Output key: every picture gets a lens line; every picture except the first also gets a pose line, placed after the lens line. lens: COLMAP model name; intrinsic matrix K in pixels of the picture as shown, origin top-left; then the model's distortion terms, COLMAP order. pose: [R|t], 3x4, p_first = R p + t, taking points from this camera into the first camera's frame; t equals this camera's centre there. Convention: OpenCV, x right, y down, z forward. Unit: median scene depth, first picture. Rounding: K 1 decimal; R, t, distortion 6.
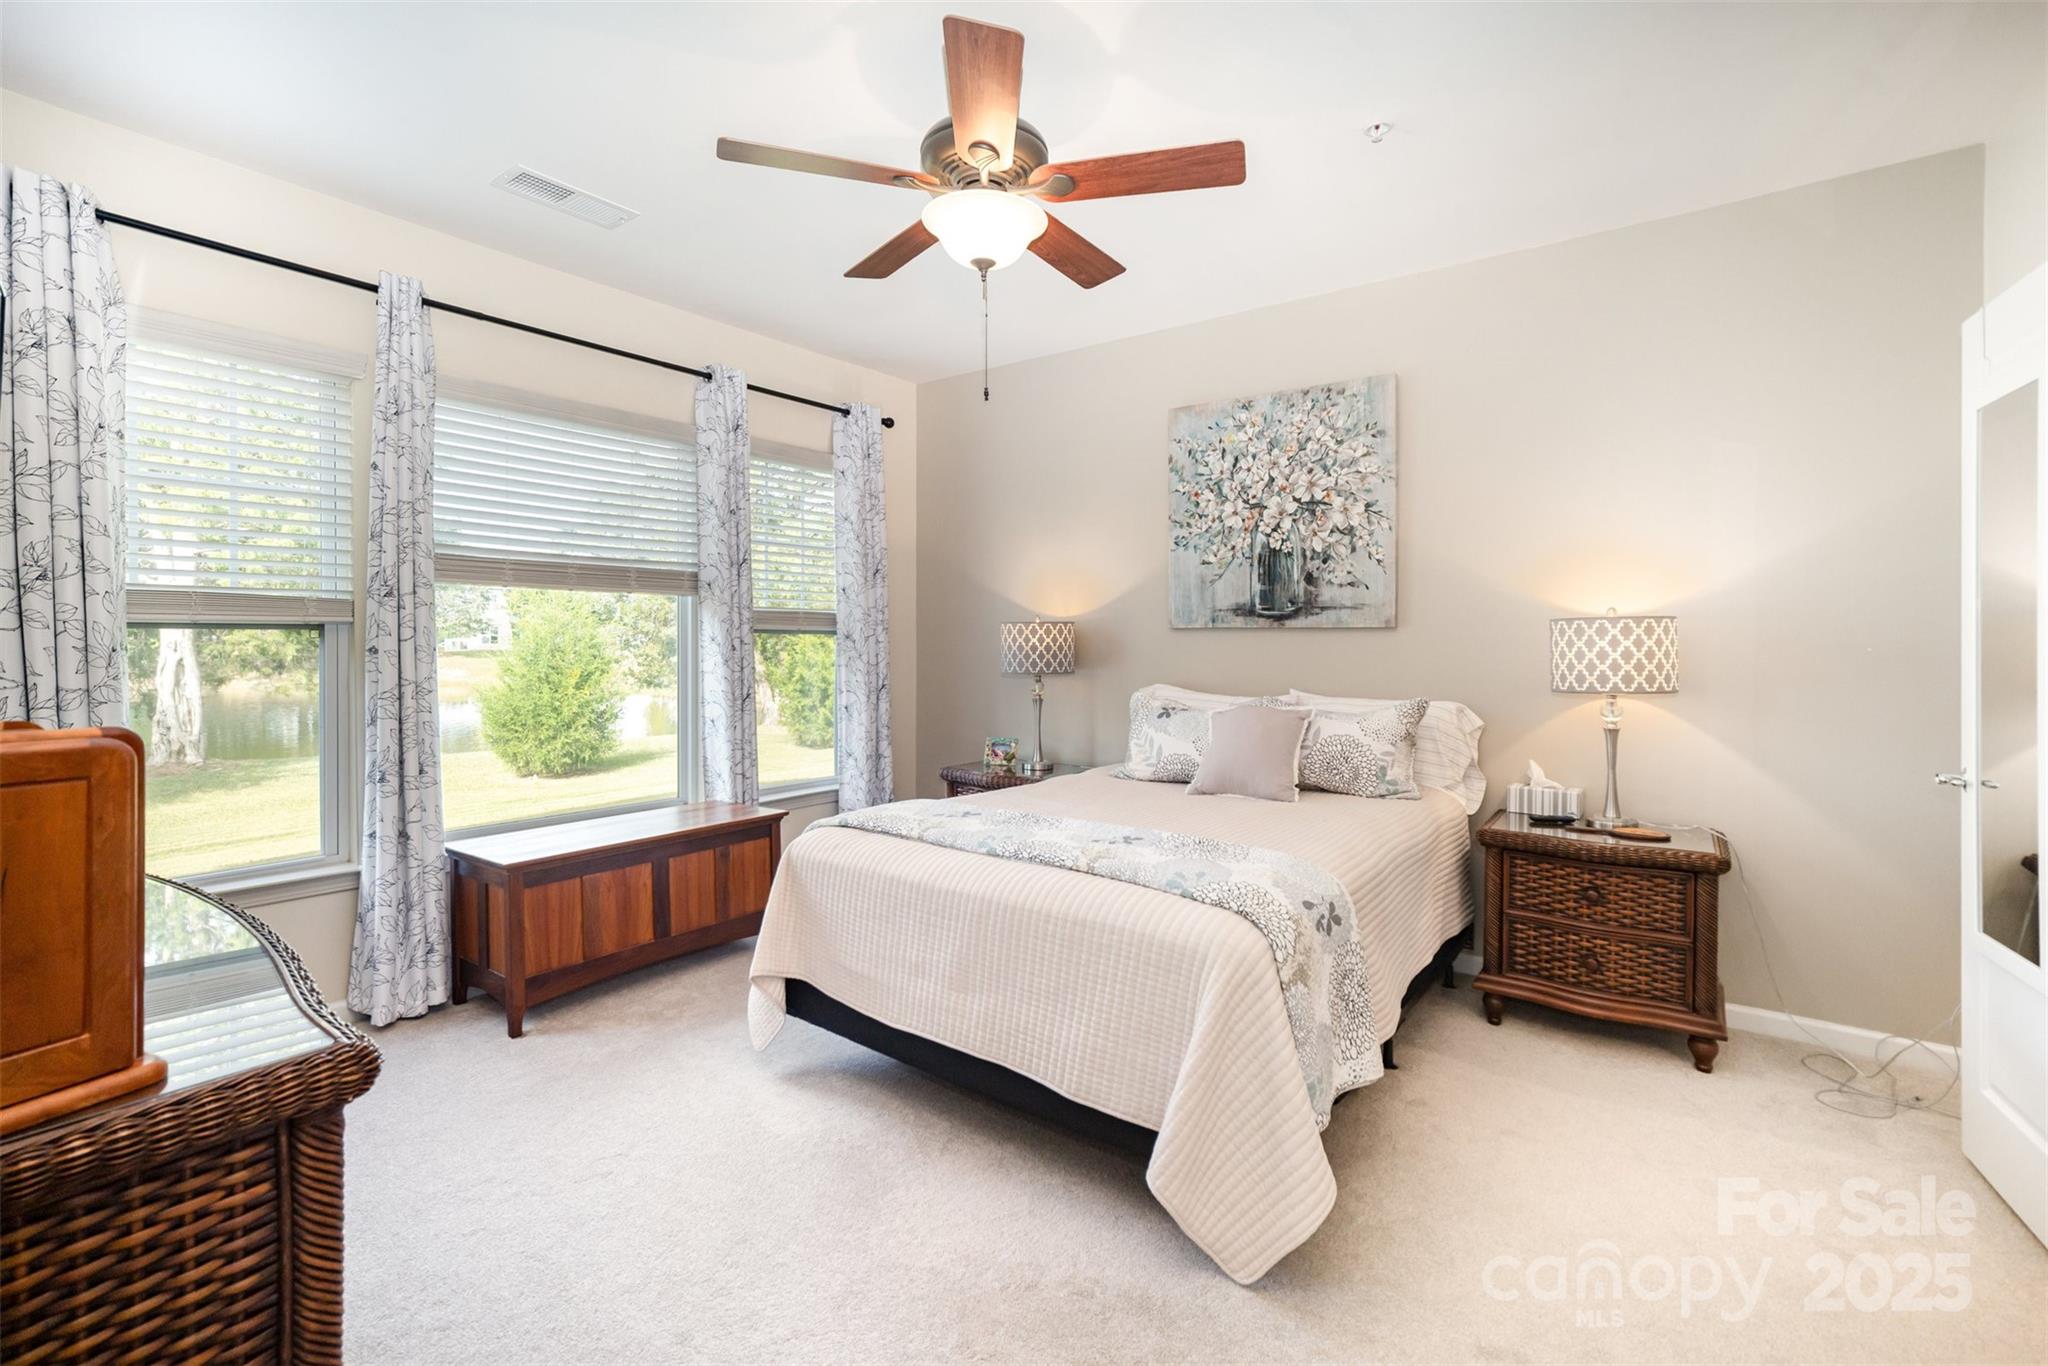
lens RADIAL K [[876.1, 0, 1073.3], [0, 876.1, 654.8], [0, 0, 1]] dist [0.001579, 0.000249]
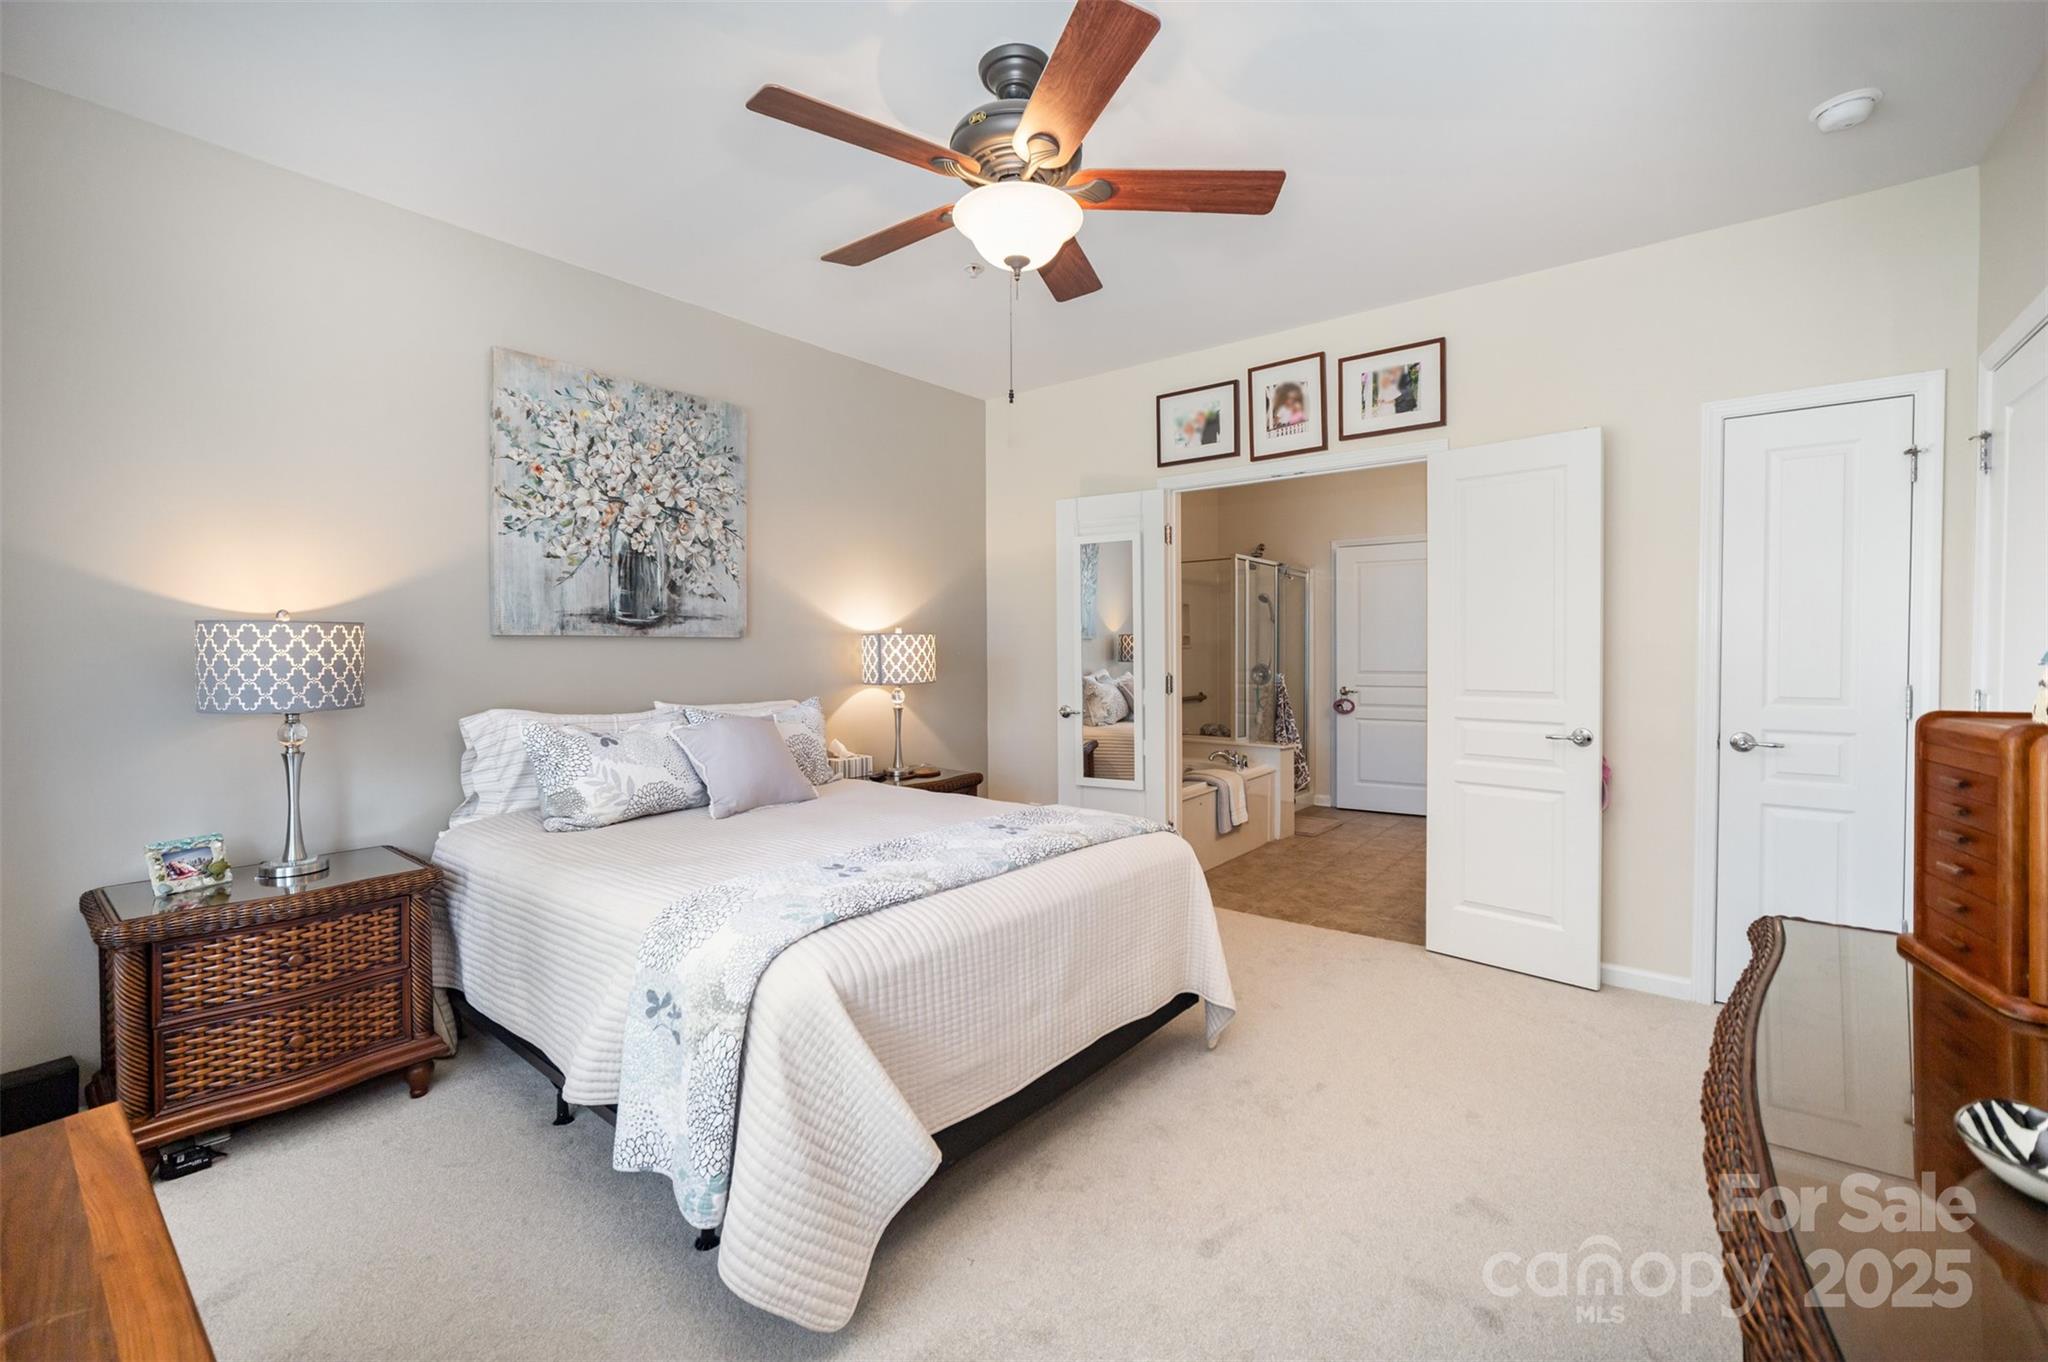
lens RADIAL K [[876.1, 0, 1030.2], [0, 876.1, 661.4], [0, 0, 1]] dist [0.001579, 0.000249]
pose [[0.077299, -0.019413, 0.996819, -0.657758], [0.019778, 0.999644, 0.017934, -0.013280], [-0.996812, 0.018329, 0.077656, 0.518515]]
